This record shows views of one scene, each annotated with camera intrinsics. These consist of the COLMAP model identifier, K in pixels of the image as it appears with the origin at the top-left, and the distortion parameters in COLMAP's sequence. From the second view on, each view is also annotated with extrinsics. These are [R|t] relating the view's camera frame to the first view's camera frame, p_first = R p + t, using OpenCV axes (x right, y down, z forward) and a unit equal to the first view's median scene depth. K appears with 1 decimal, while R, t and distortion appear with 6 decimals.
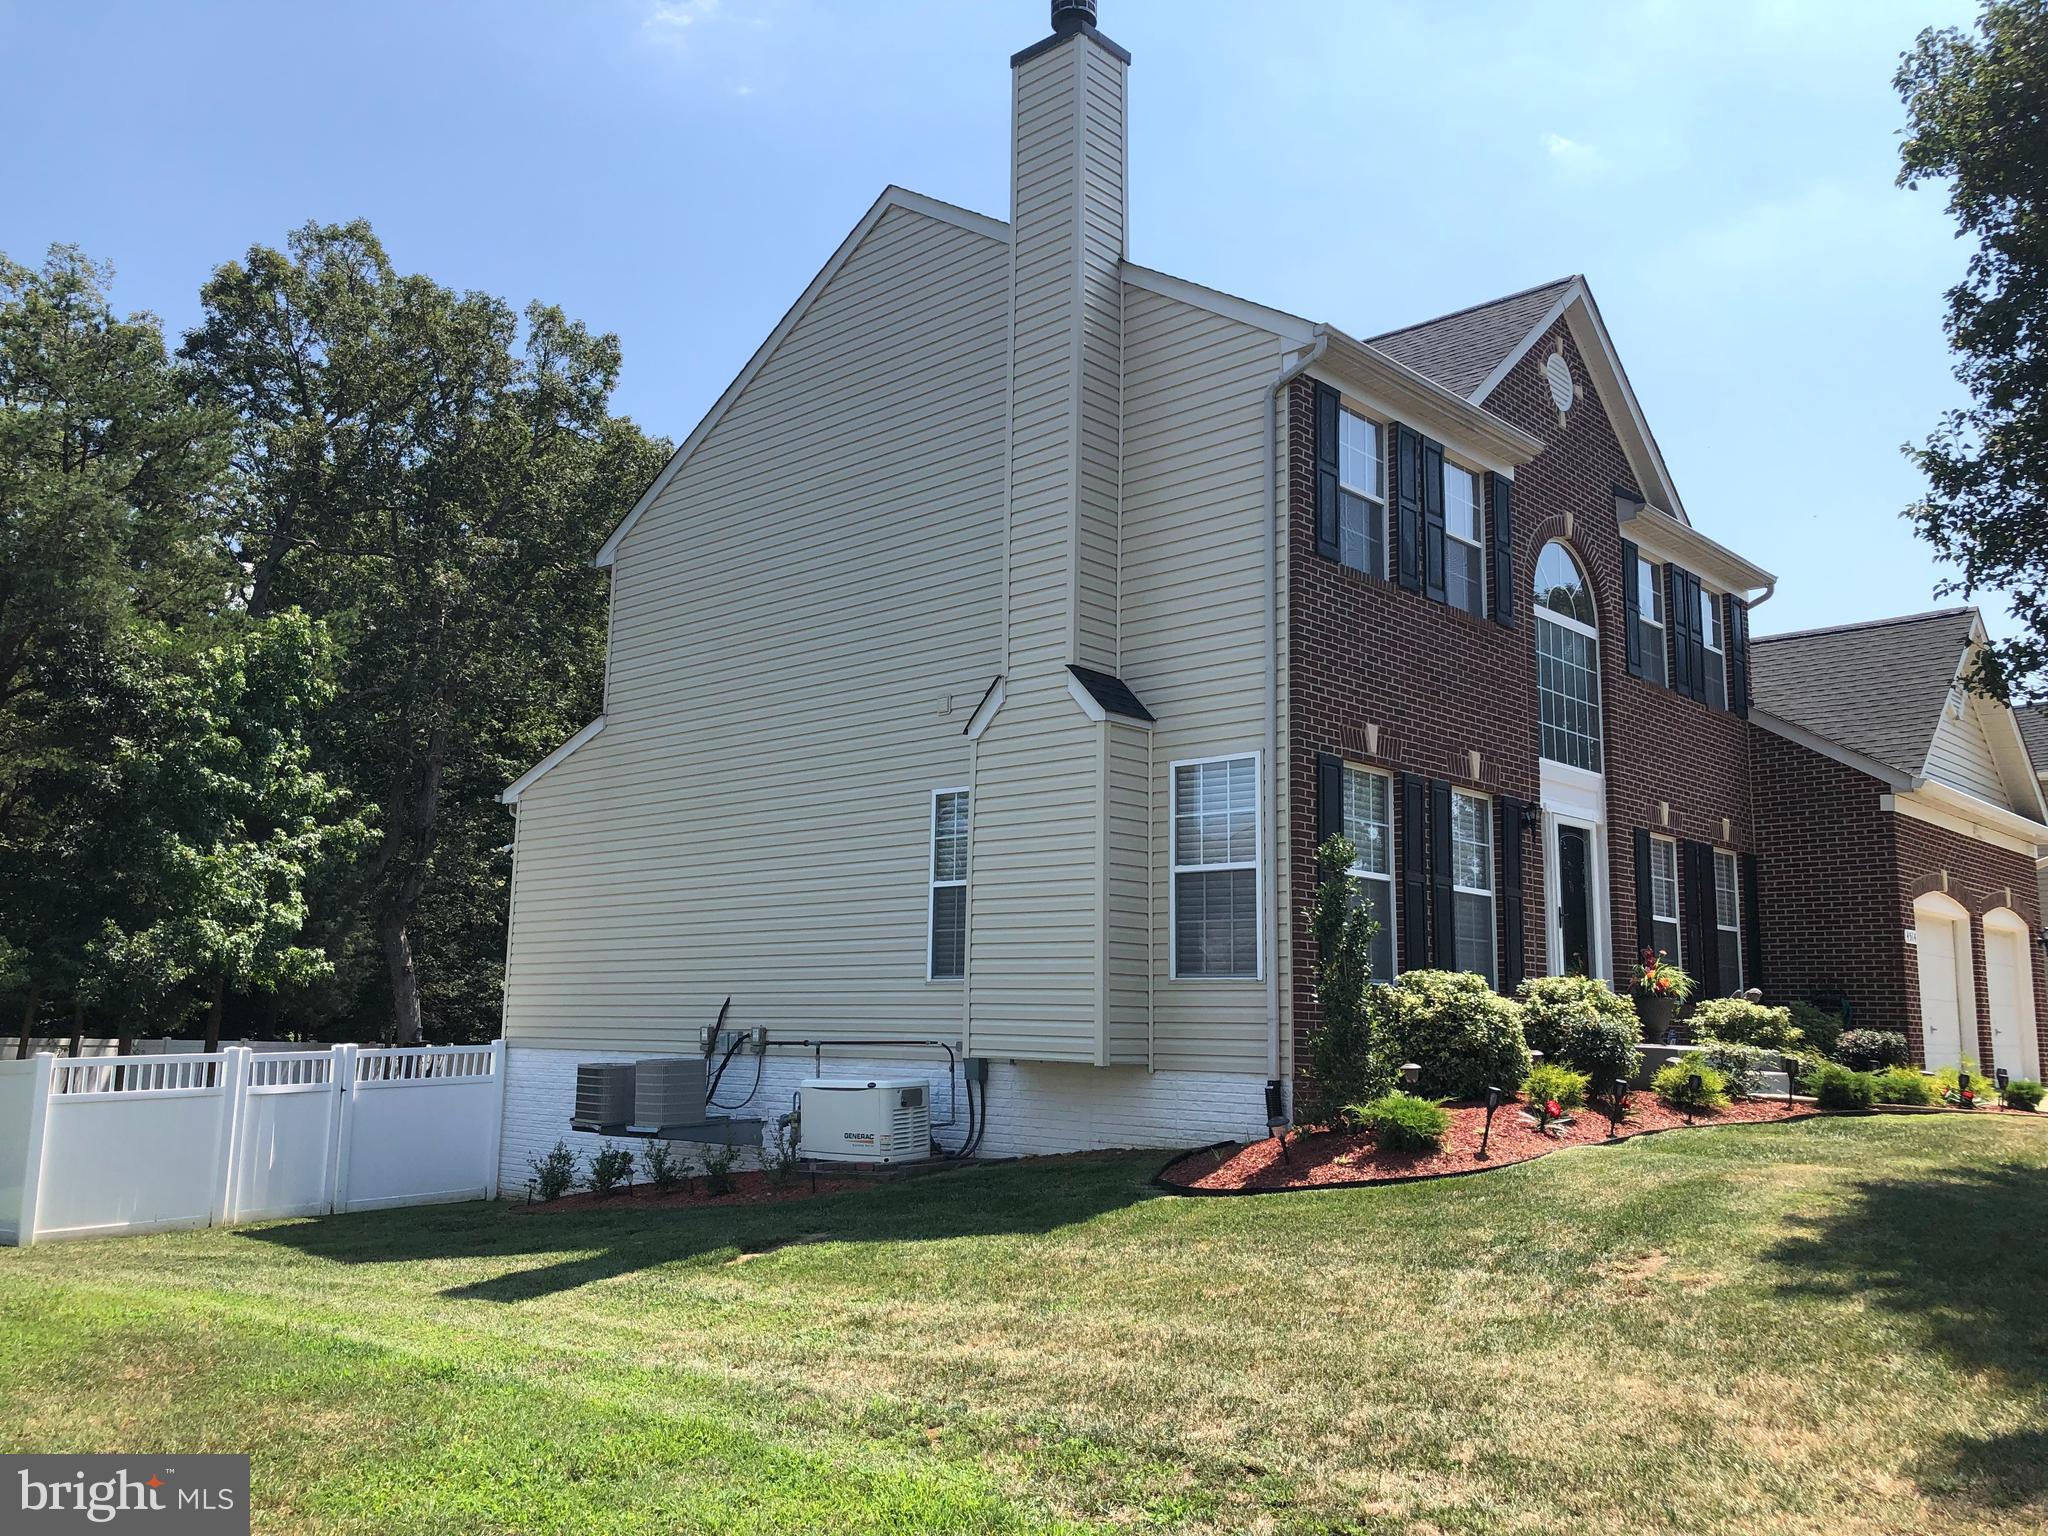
lens RADIAL K [[1647.2, 0, 1024.0], [0, 1647.2, 768.0], [0, 0, 1]] dist [-0.003522, -0.014747]
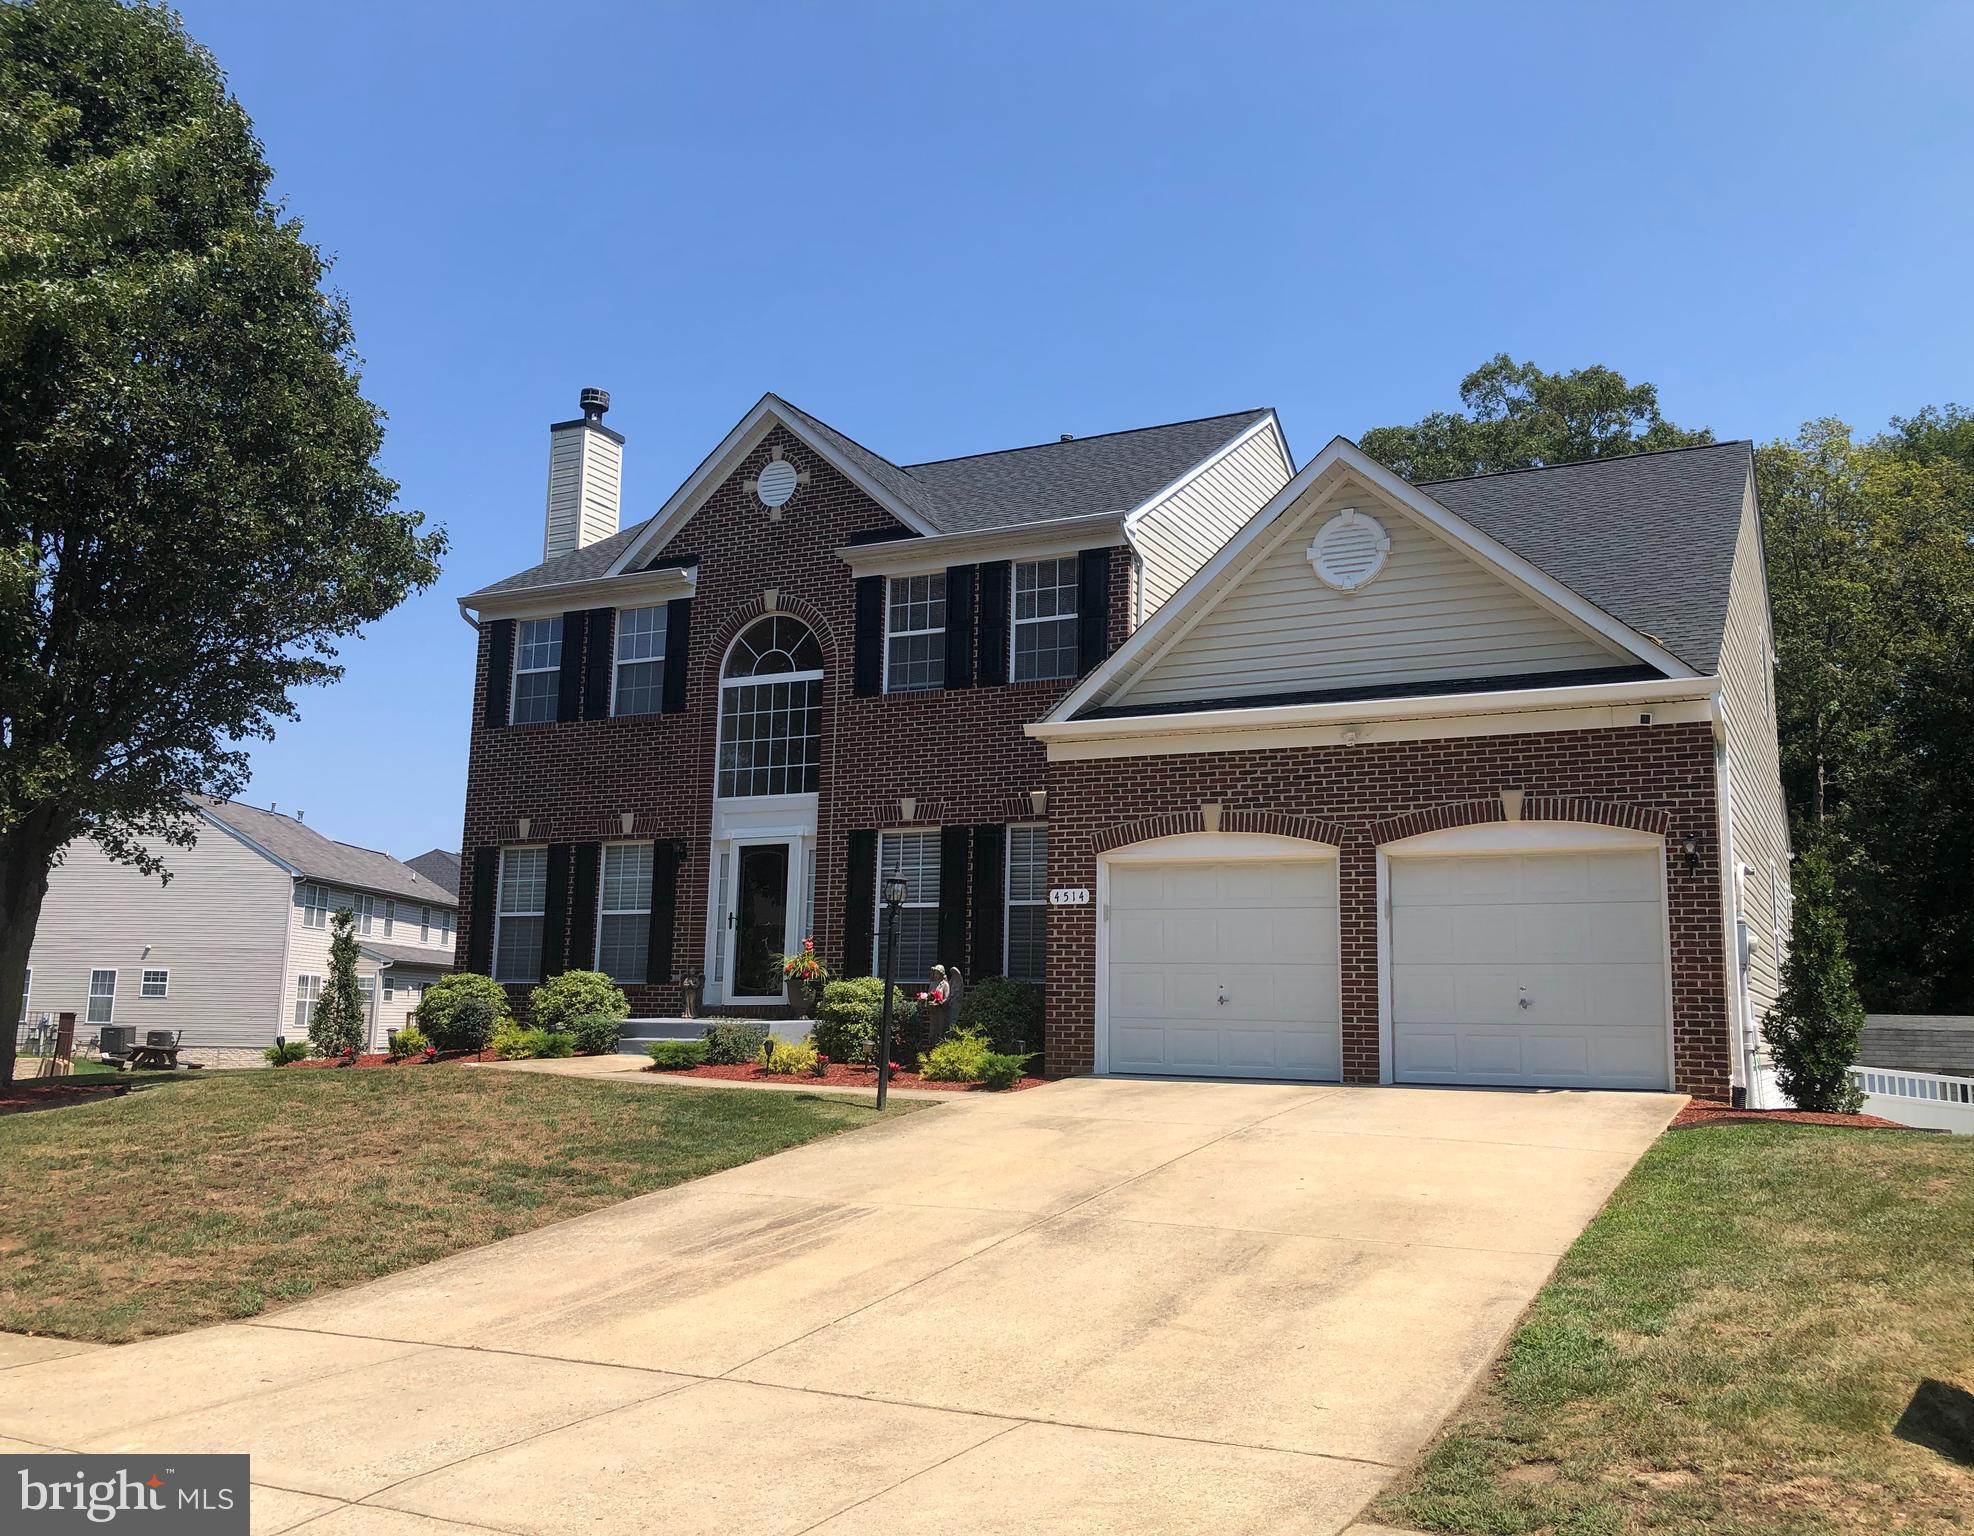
lens RADIAL K [[1672.0, 0, 1021.6], [0, 1672.0, 763.9], [0, 0, 1]] dist [0.002674, -0.003275]
pose [[0.273461, -0.154630, -0.949373, 1.805977], [0.132094, 0.983680, -0.122169, 0.174595], [0.952770, -0.091998, 0.289424, 0.939008]]
